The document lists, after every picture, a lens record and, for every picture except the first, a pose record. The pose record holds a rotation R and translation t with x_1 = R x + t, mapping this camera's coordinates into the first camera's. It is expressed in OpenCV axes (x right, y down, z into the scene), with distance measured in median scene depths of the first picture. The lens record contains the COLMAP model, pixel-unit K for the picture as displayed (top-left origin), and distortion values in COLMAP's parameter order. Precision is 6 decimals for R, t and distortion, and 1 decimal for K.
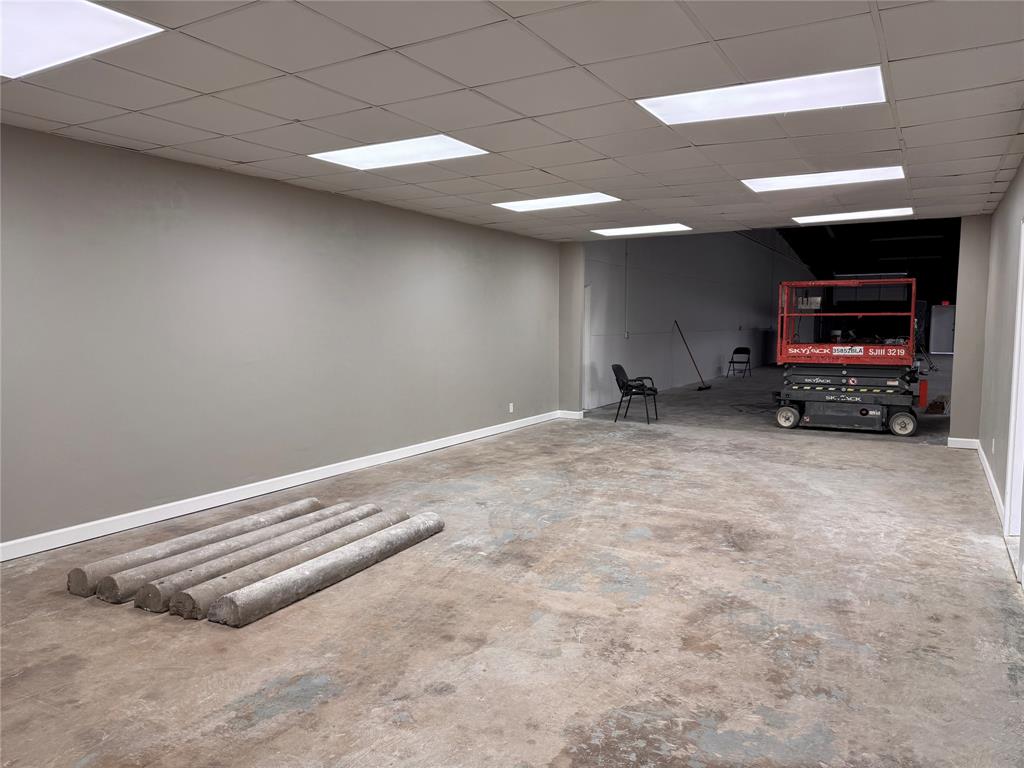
lens RADIAL K [[718.9, 0, 500.4], [0, 718.9, 362.0], [0, 0, 1]] dist [0.072602, -0.103096]
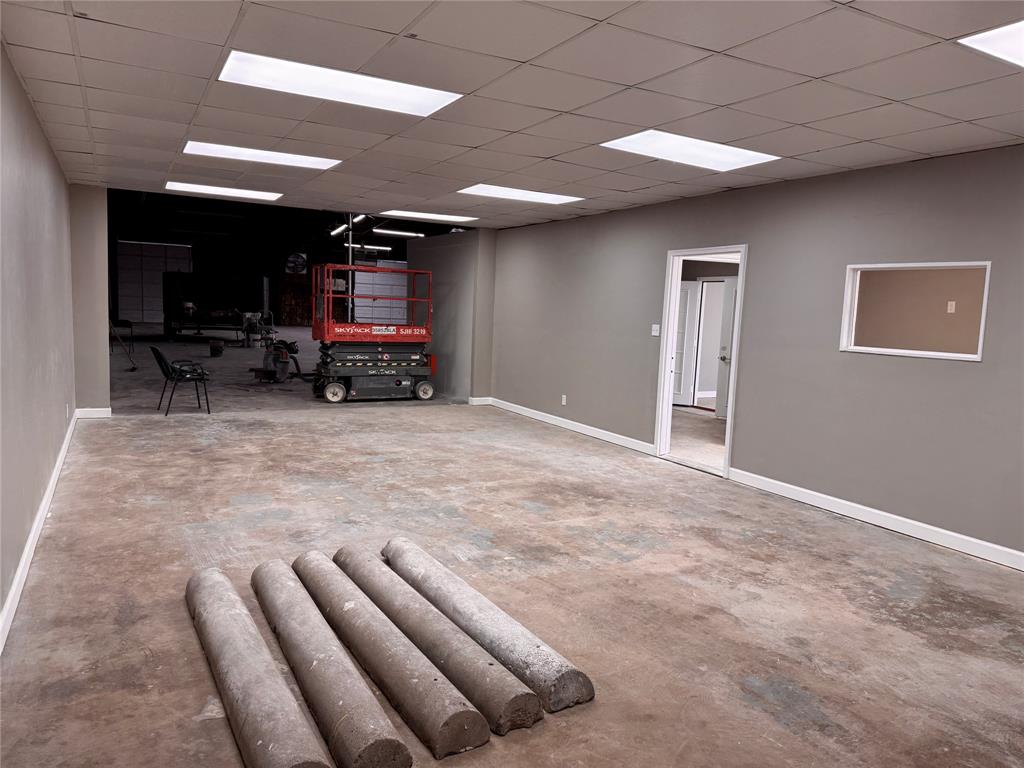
lens RADIAL K [[718.9, 0, 514.5], [0, 718.9, 377.1], [0, 0, 1]] dist [0.072602, -0.103096]
pose [[0.513955, -0.063470, 0.855466, -0.758550], [0.006711, 0.997526, 0.069979, -0.038730], [-0.857791, -0.030225, 0.513110, 0.465967]]
